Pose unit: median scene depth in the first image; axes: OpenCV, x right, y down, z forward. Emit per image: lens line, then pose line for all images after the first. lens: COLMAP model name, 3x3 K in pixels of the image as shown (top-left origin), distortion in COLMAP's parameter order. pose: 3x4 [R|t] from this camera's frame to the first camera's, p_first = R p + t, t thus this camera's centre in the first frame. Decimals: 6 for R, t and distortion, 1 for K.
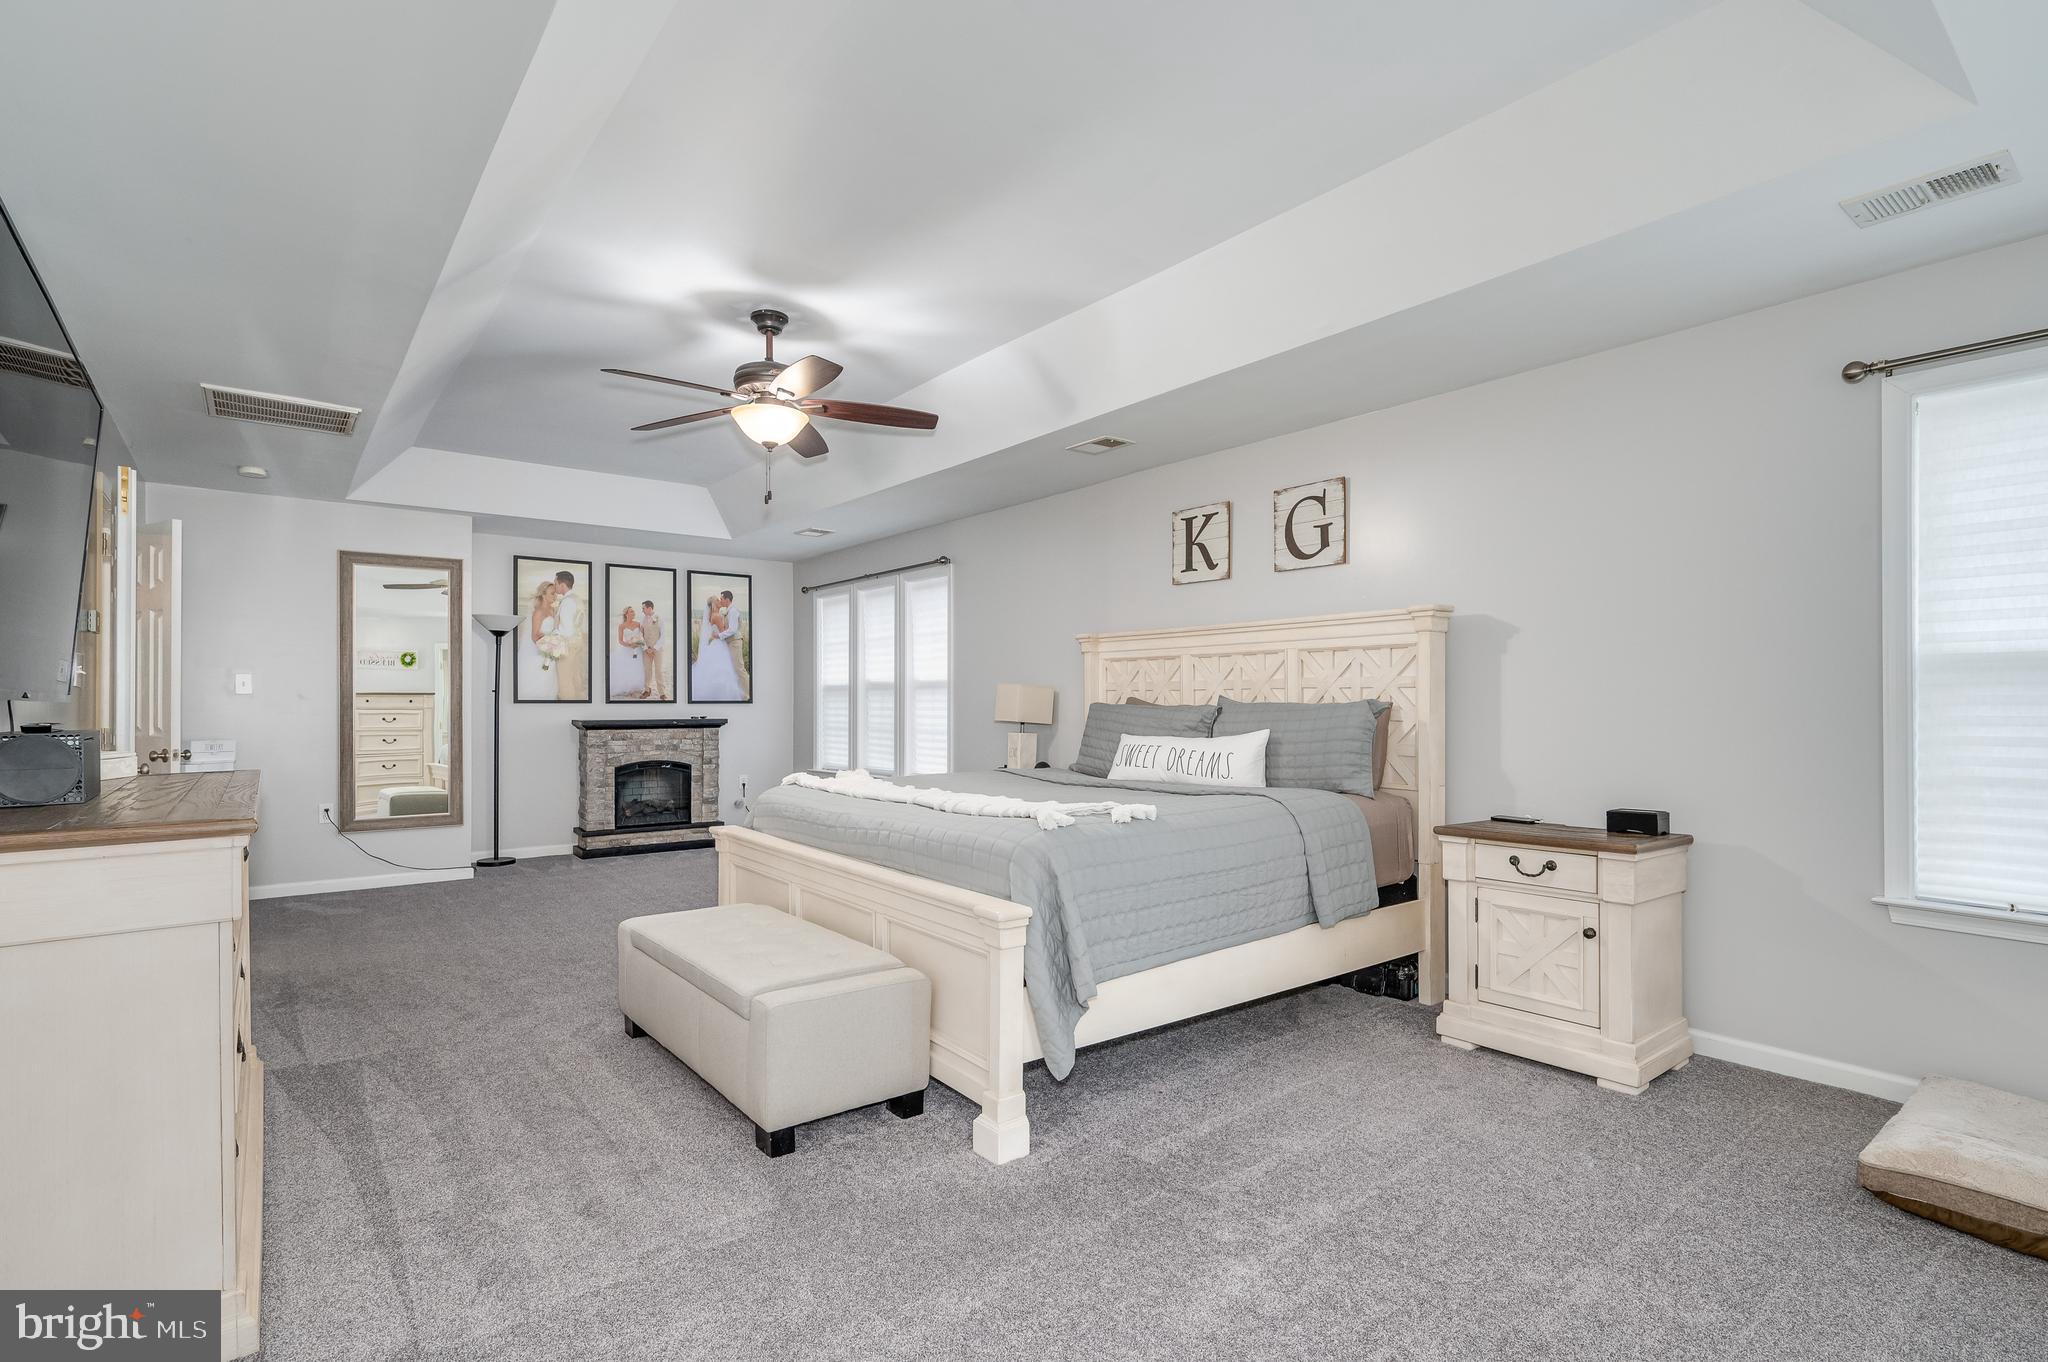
lens RADIAL K [[963.3, 0, 1009.8], [0, 963.3, 706.0], [0, 0, 1]] dist [-0.004506, -0.001066]
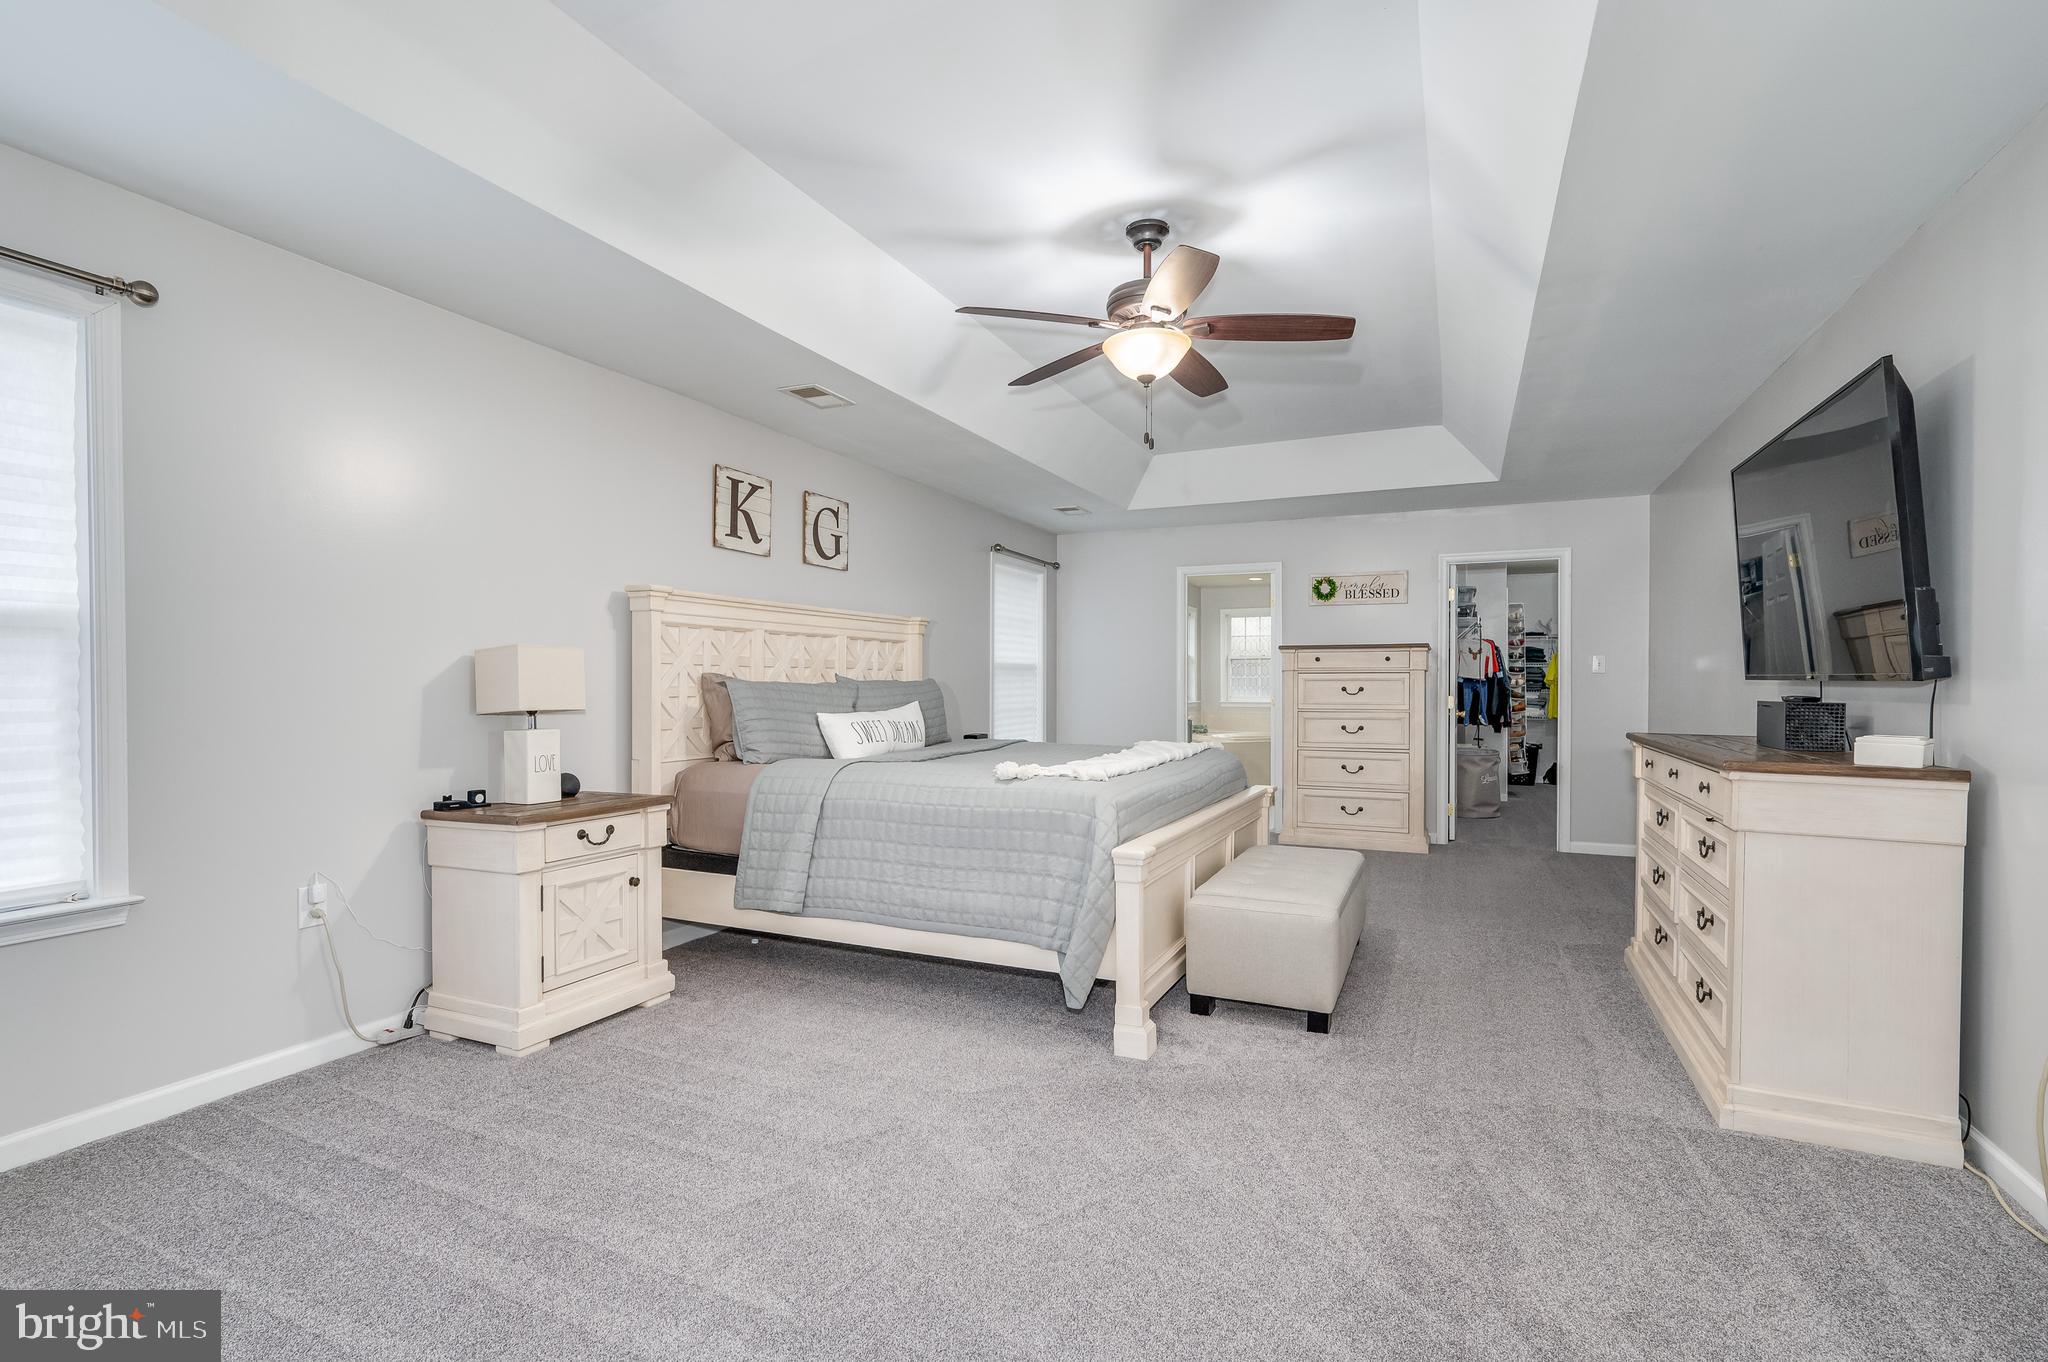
lens RADIAL K [[923.6, 0, 1021.0], [0, 923.6, 691.9], [0, 0, 1]] dist [0.000615, 0.000029]
pose [[-0.452531, -0.010826, 0.891683, -0.487148], [-0.000355, 0.999928, 0.011960, -0.001541], [-0.891749, 0.005095, -0.452502, 0.772130]]
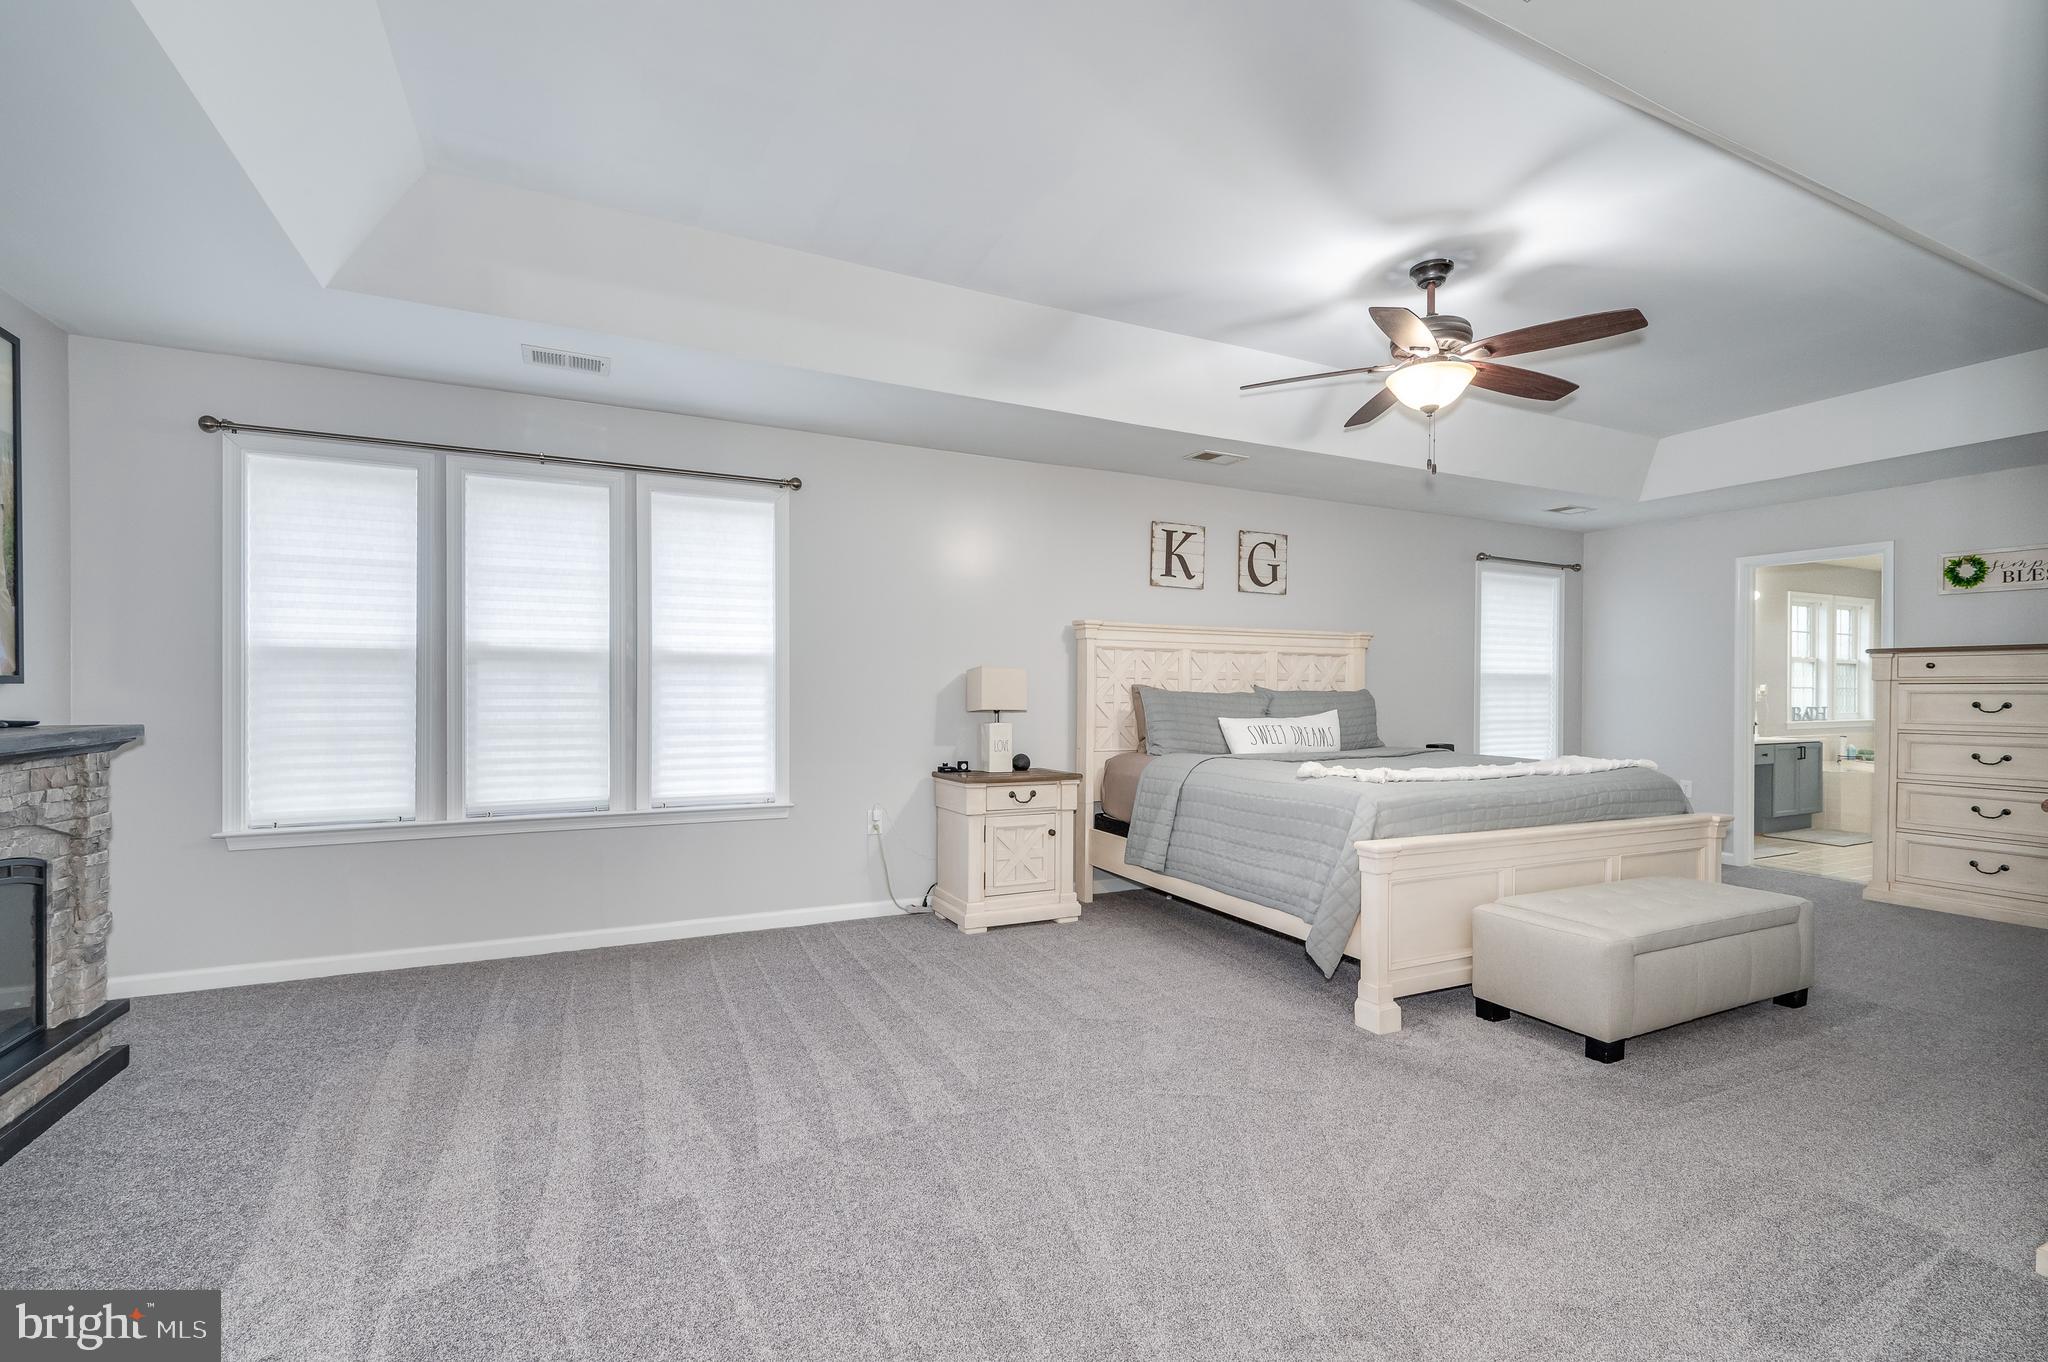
lens RADIAL K [[895.9, 0, 1039.0], [0, 895.9, 696.2], [0, 0, 1]] dist [-0.002697, 0.001340]
pose [[0.203356, -0.006829, 0.979081, -0.604232], [-0.004288, 0.999960, 0.007865, -0.002203], [-0.979096, -0.005797, 0.203318, 0.622800]]
